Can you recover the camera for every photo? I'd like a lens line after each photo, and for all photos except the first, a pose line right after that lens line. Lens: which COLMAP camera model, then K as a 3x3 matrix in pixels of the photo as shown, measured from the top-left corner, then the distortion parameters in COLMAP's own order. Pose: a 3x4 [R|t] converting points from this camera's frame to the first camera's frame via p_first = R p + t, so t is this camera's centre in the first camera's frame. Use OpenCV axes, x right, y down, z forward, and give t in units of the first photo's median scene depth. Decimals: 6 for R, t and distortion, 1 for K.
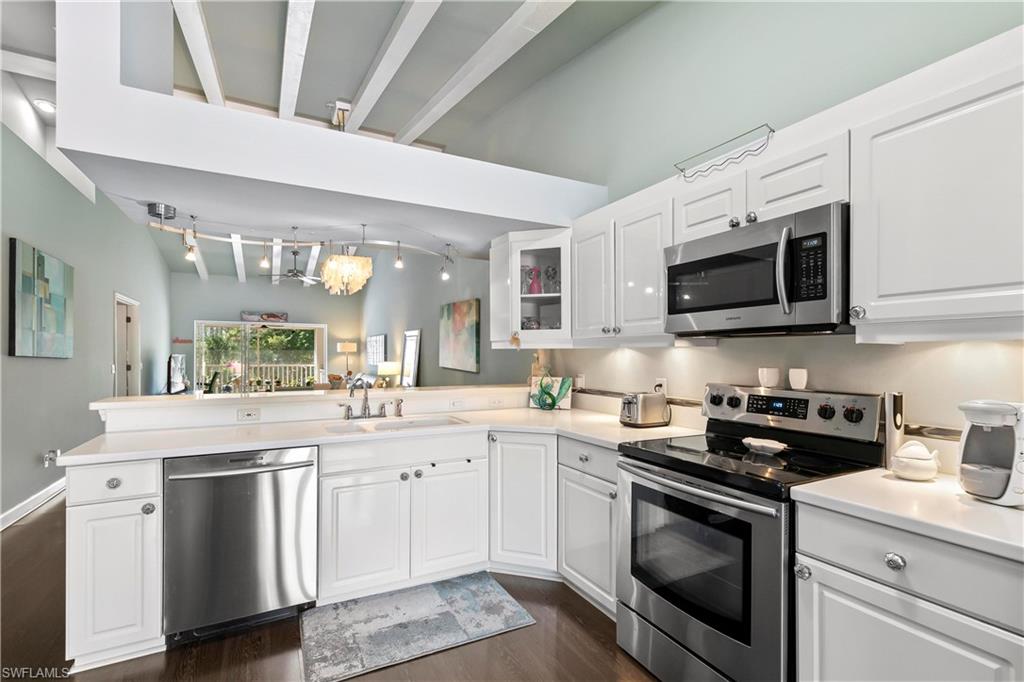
lens RADIAL K [[459.8, 0, 517.4], [0, 459.8, 357.6], [0, 0, 1]] dist [0.001937, 0.000040]
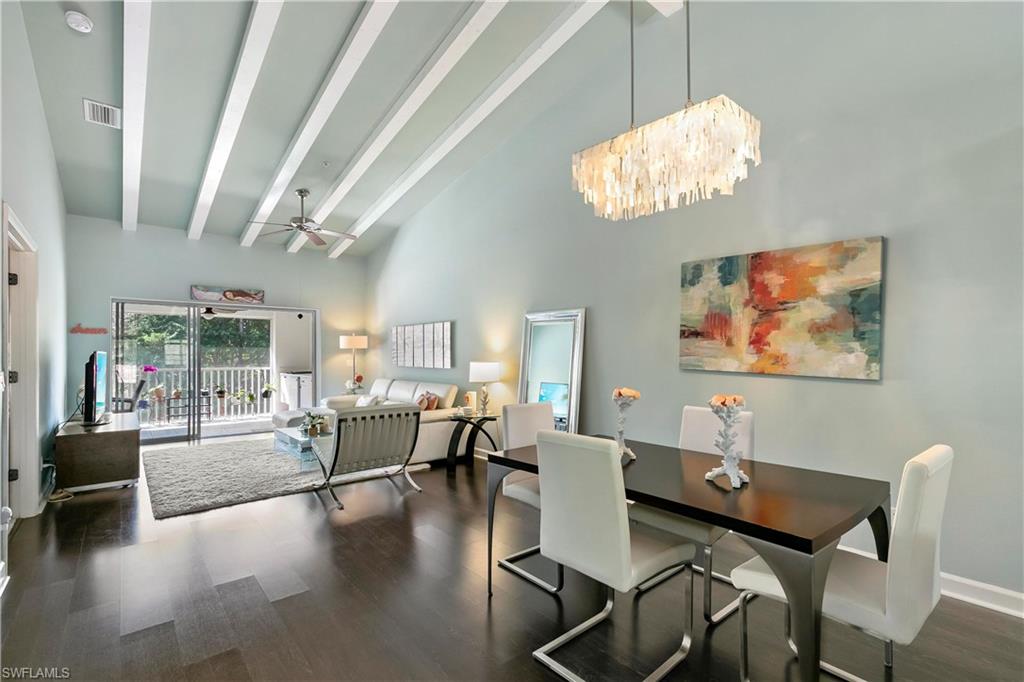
lens RADIAL K [[457.2, 0, 513.0], [0, 457.2, 351.0], [0, 0, 1]] dist [0.001149, 0.000068]
pose [[0.977998, -0.003153, 0.208592, -0.251764], [0.006228, 0.999881, -0.014086, 0.002610], [-0.208523, 0.015075, 0.977901, 0.244458]]
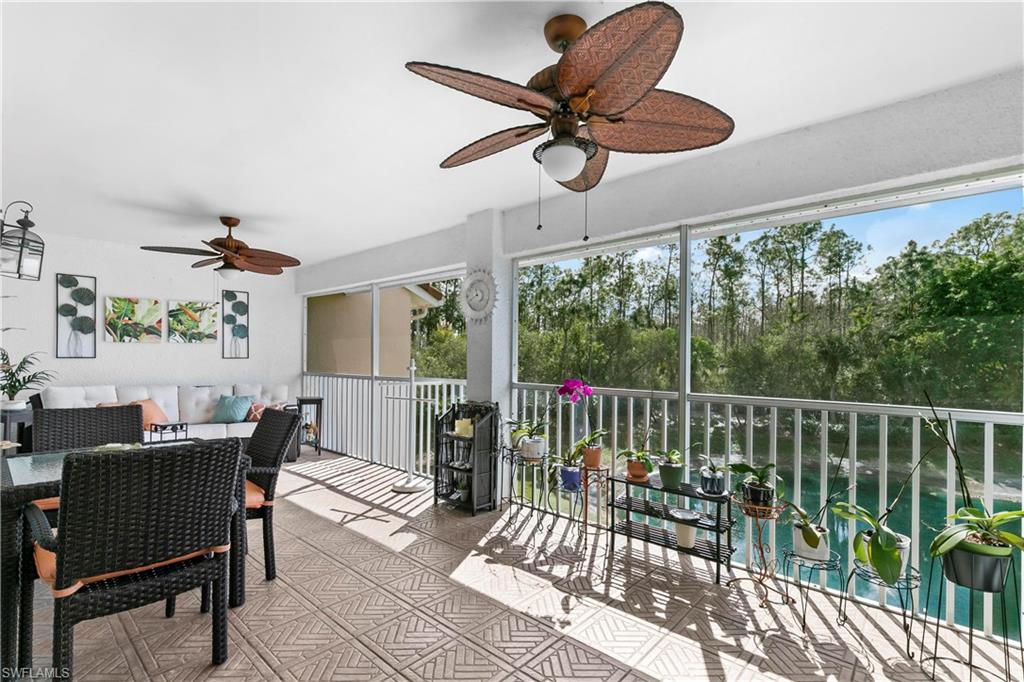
lens RADIAL K [[475.5, 0, 513.5], [0, 475.5, 364.7], [0, 0, 1]] dist [0.003886, 0.000262]
pose [[0.344401, 0.010876, -0.938760, -0.418181], [-0.013767, 0.999884, 0.006534, 0.002061], [0.938722, 0.010673, 0.344511, 0.936382]]
